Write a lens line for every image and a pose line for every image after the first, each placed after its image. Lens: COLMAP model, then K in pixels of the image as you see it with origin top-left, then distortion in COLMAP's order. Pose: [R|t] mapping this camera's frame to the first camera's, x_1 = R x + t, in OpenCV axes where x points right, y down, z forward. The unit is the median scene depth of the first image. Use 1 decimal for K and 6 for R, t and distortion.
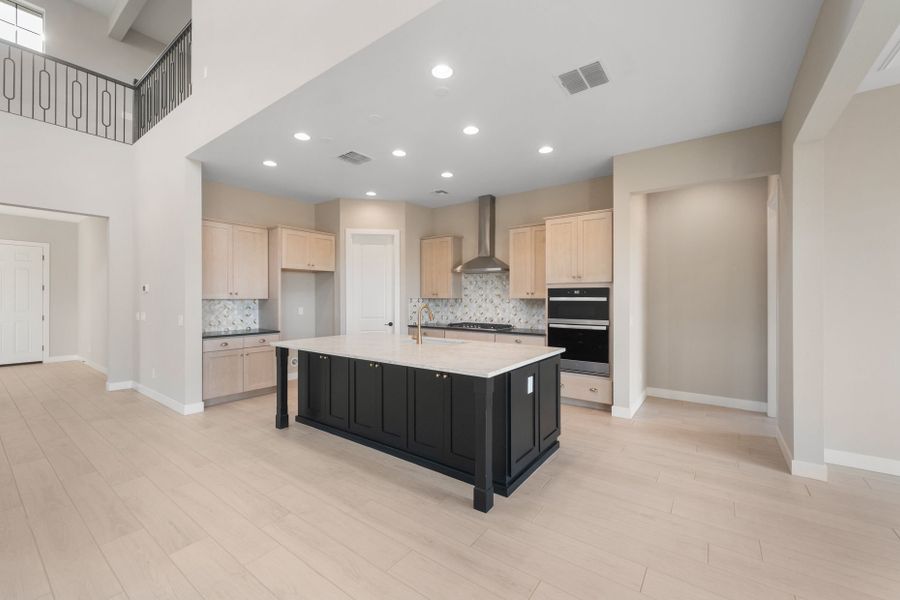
lens RADIAL K [[363.2, 0, 446.5], [0, 363.2, 298.1], [0, 0, 1]] dist [-0.001264, -0.000398]
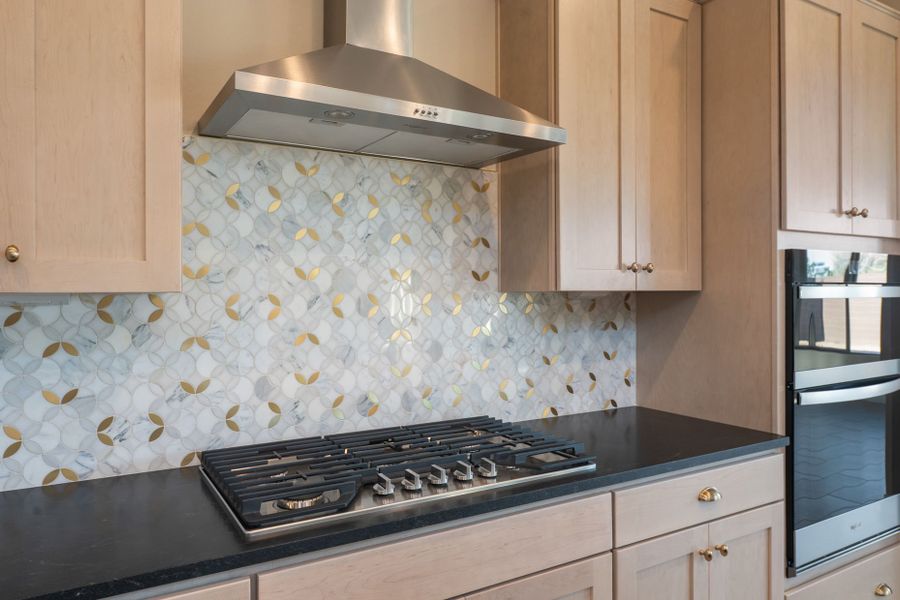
lens RADIAL K [[625.4, 0, 450.1], [0, 625.4, 289.5], [0, 0, 1]] dist [-0.000261, -0.000259]
pose [[0.379418, -0.000133, 0.925225, -0.165990], [0.004084, 0.999990, -0.001531, 0.000151], [-0.925216, 0.004360, 0.379415, 0.870986]]
